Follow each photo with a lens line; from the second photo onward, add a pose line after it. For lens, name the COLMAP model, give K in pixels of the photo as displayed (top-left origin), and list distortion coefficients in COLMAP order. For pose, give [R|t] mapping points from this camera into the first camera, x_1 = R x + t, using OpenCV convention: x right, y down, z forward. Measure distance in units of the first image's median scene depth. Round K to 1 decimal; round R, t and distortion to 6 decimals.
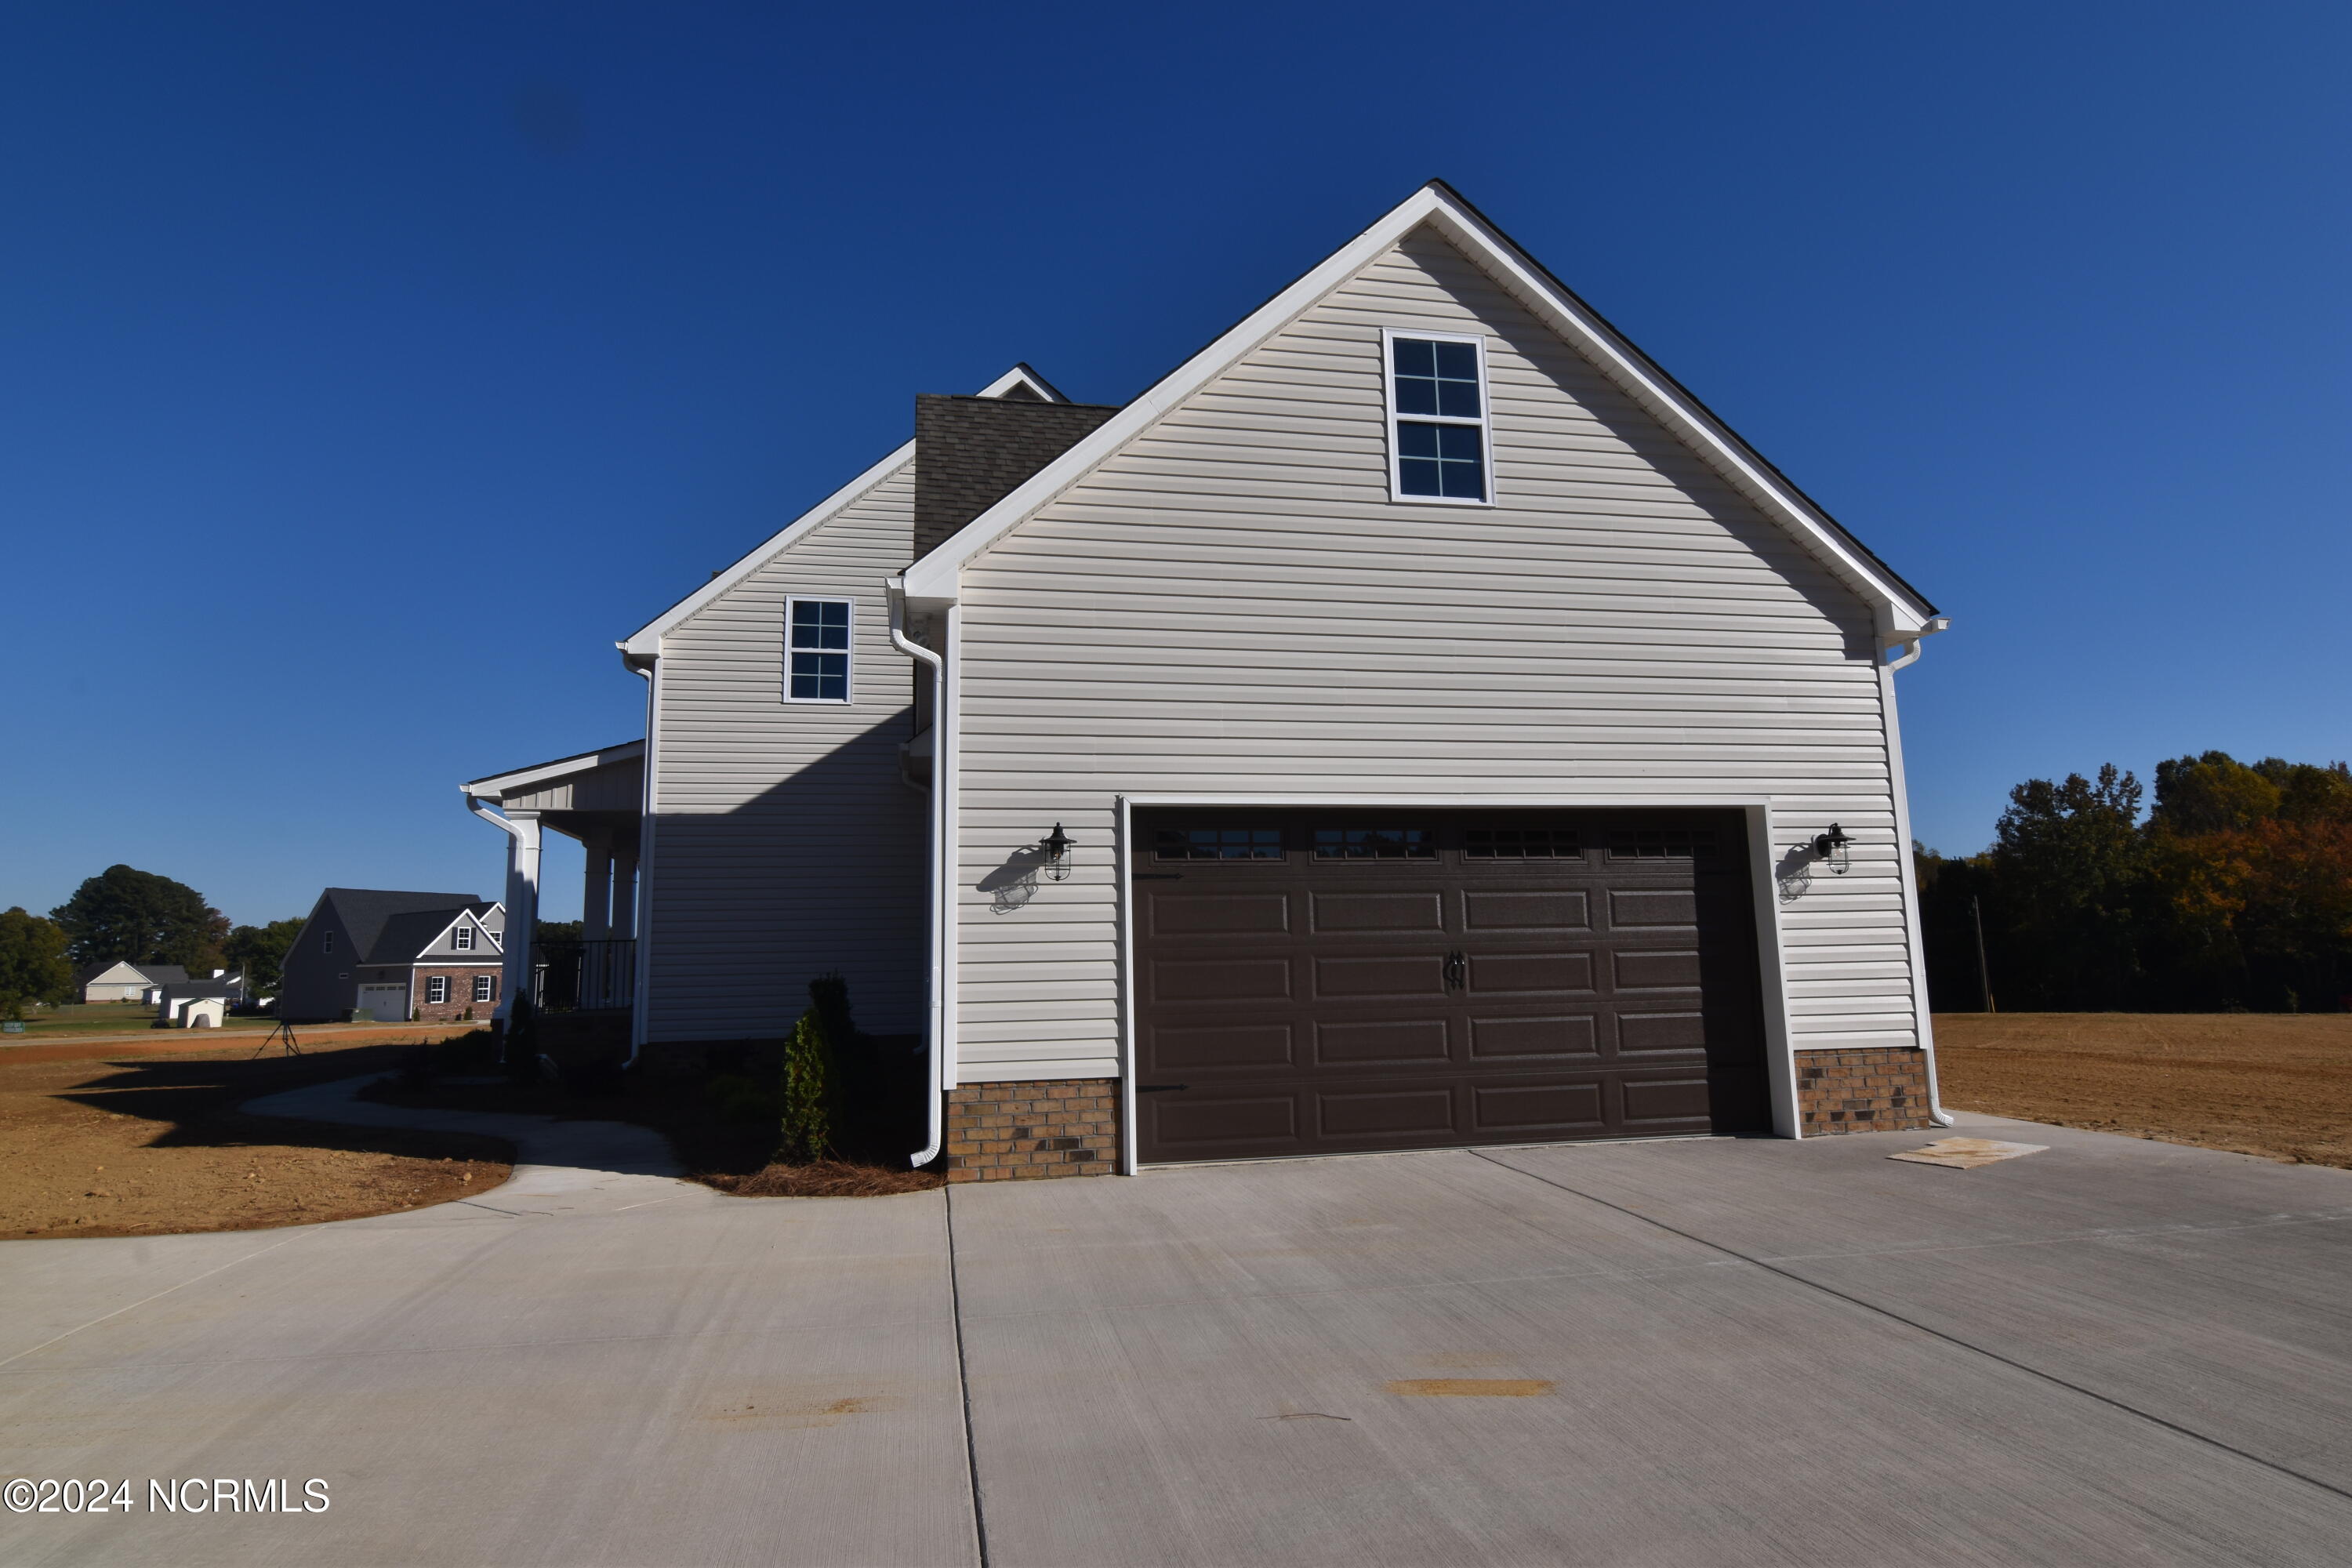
lens RADIAL K [[1264.5, 0, 1175.7], [0, 1264.5, 807.7], [0, 0, 1]] dist [-0.016853, -0.000735]
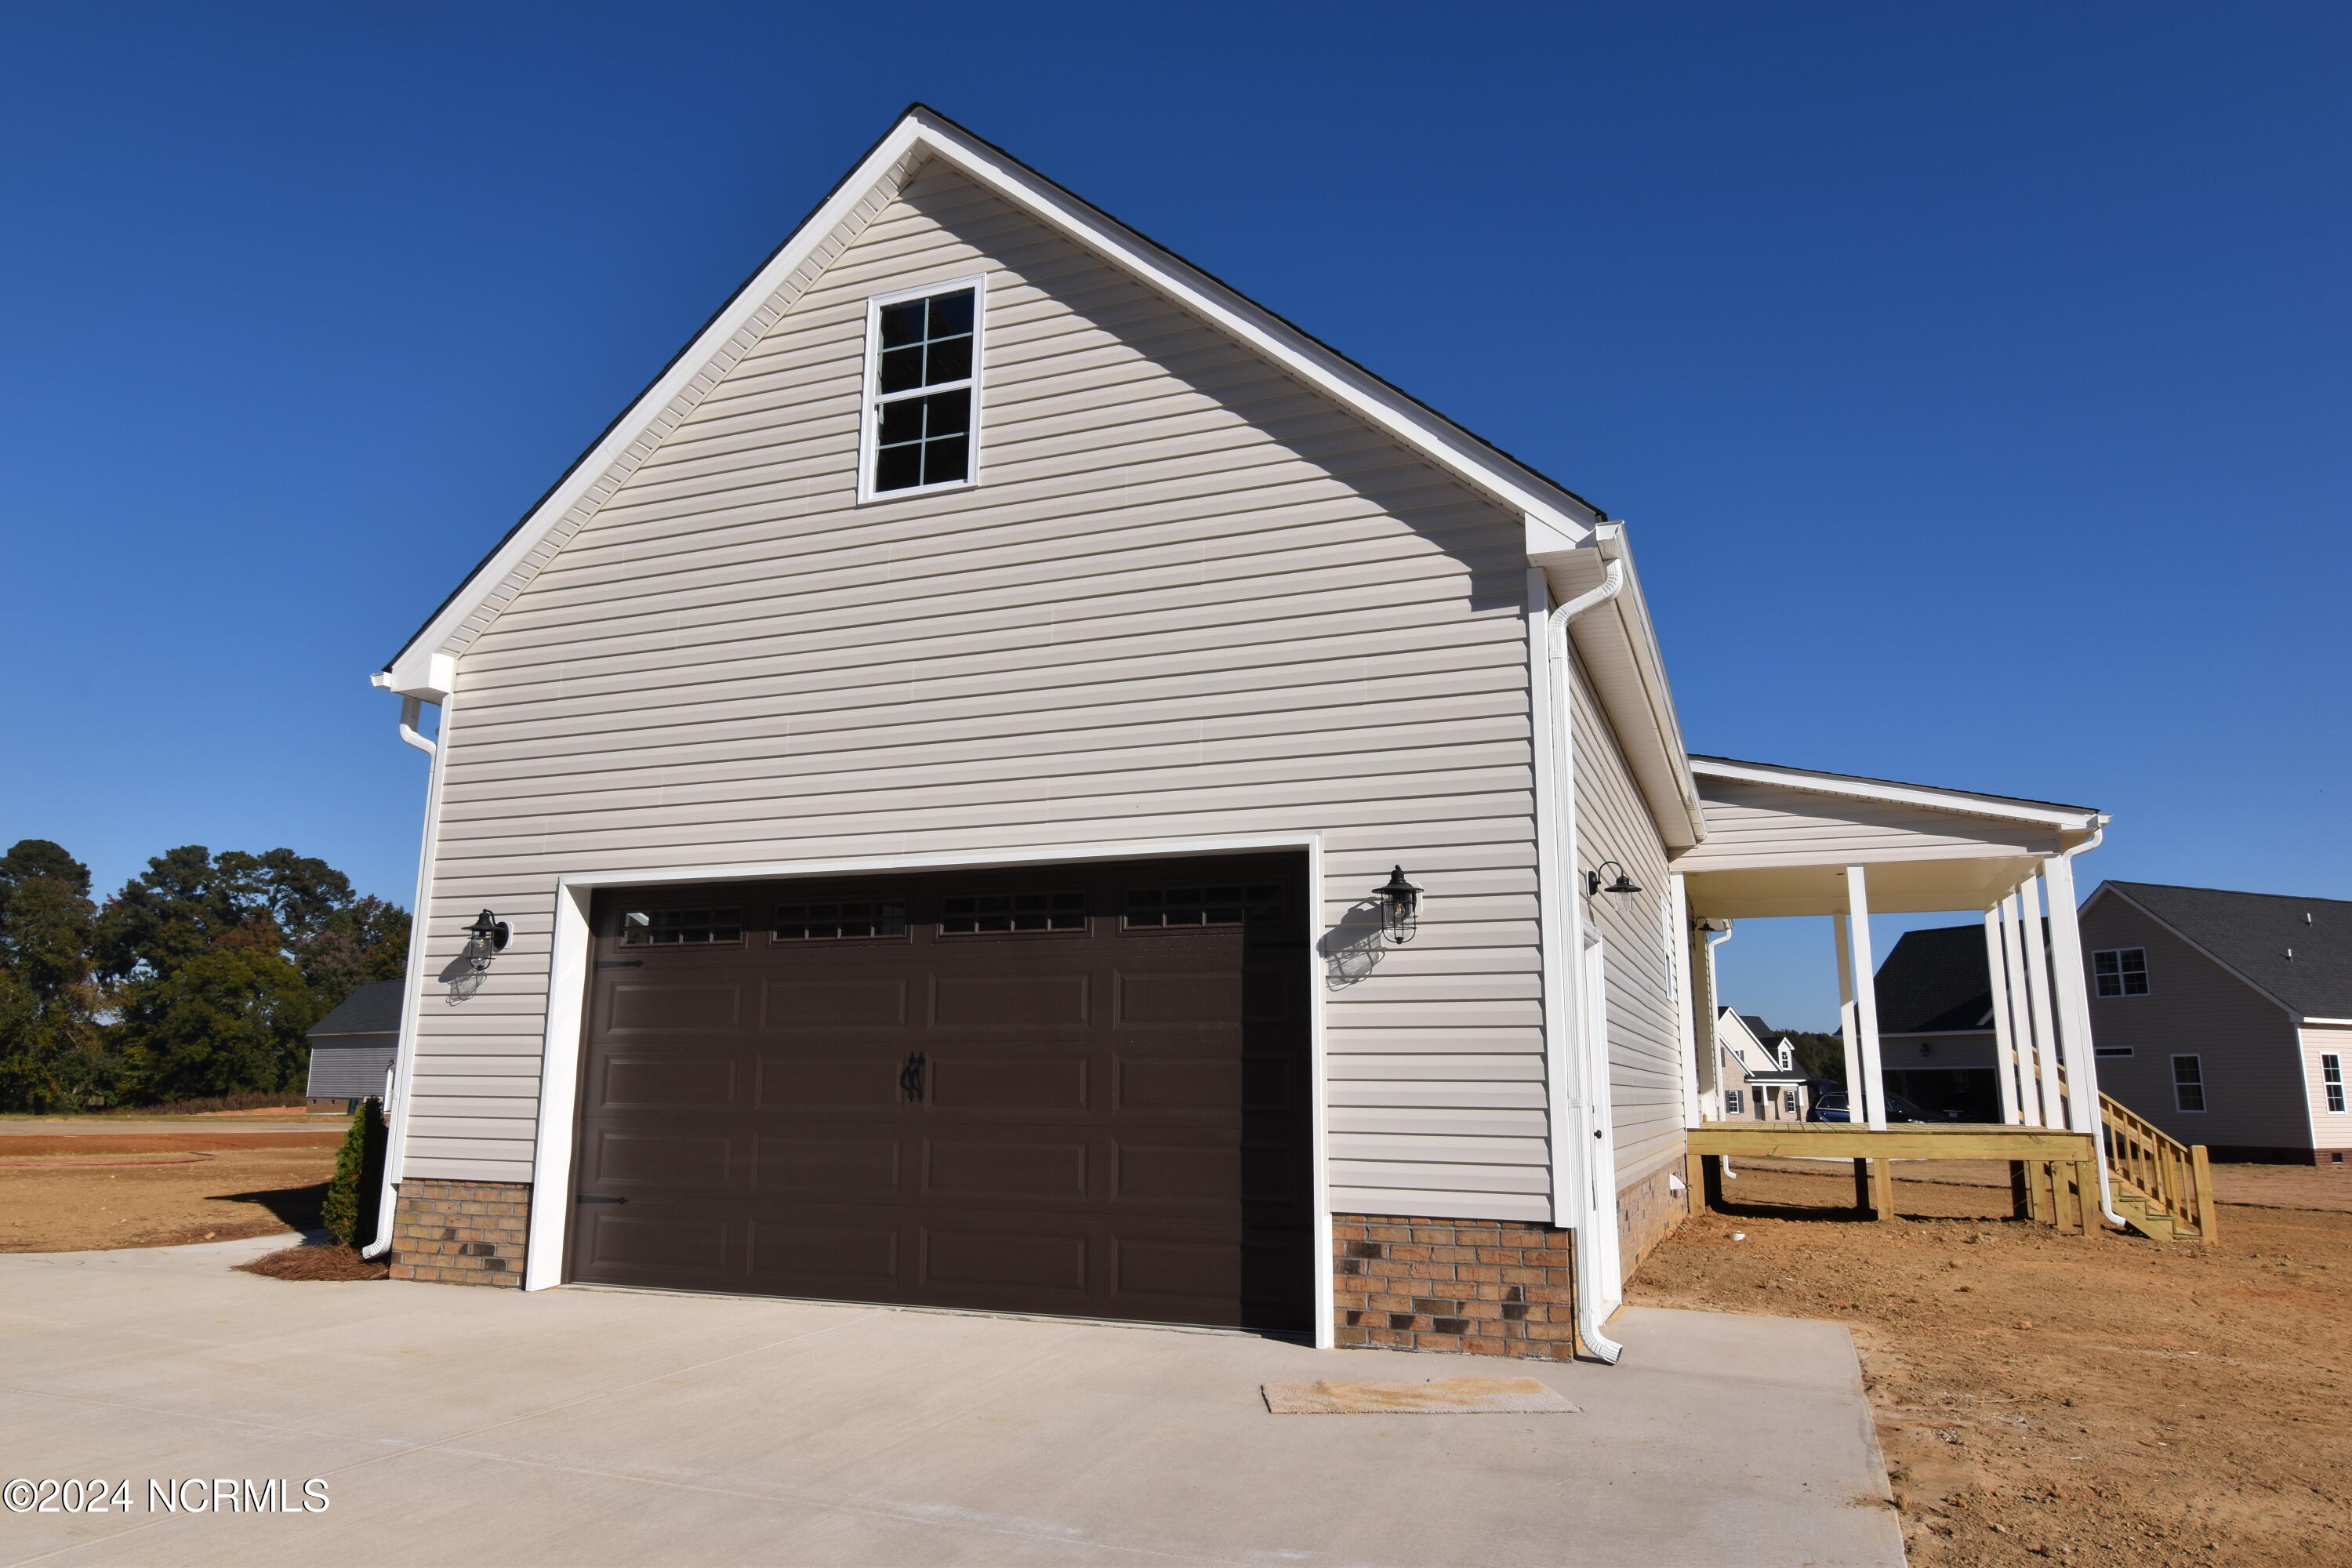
lens RADIAL K [[1502.8, 0, 1175.2], [0, 1502.8, 767.7], [0, 0, 1]] dist [-0.011272, -0.003897]
pose [[0.845462, -0.079324, -0.528111, 0.846190], [0.054118, 0.996542, -0.063045, 0.003751], [0.531286, 0.024722, 0.846832, 0.274594]]
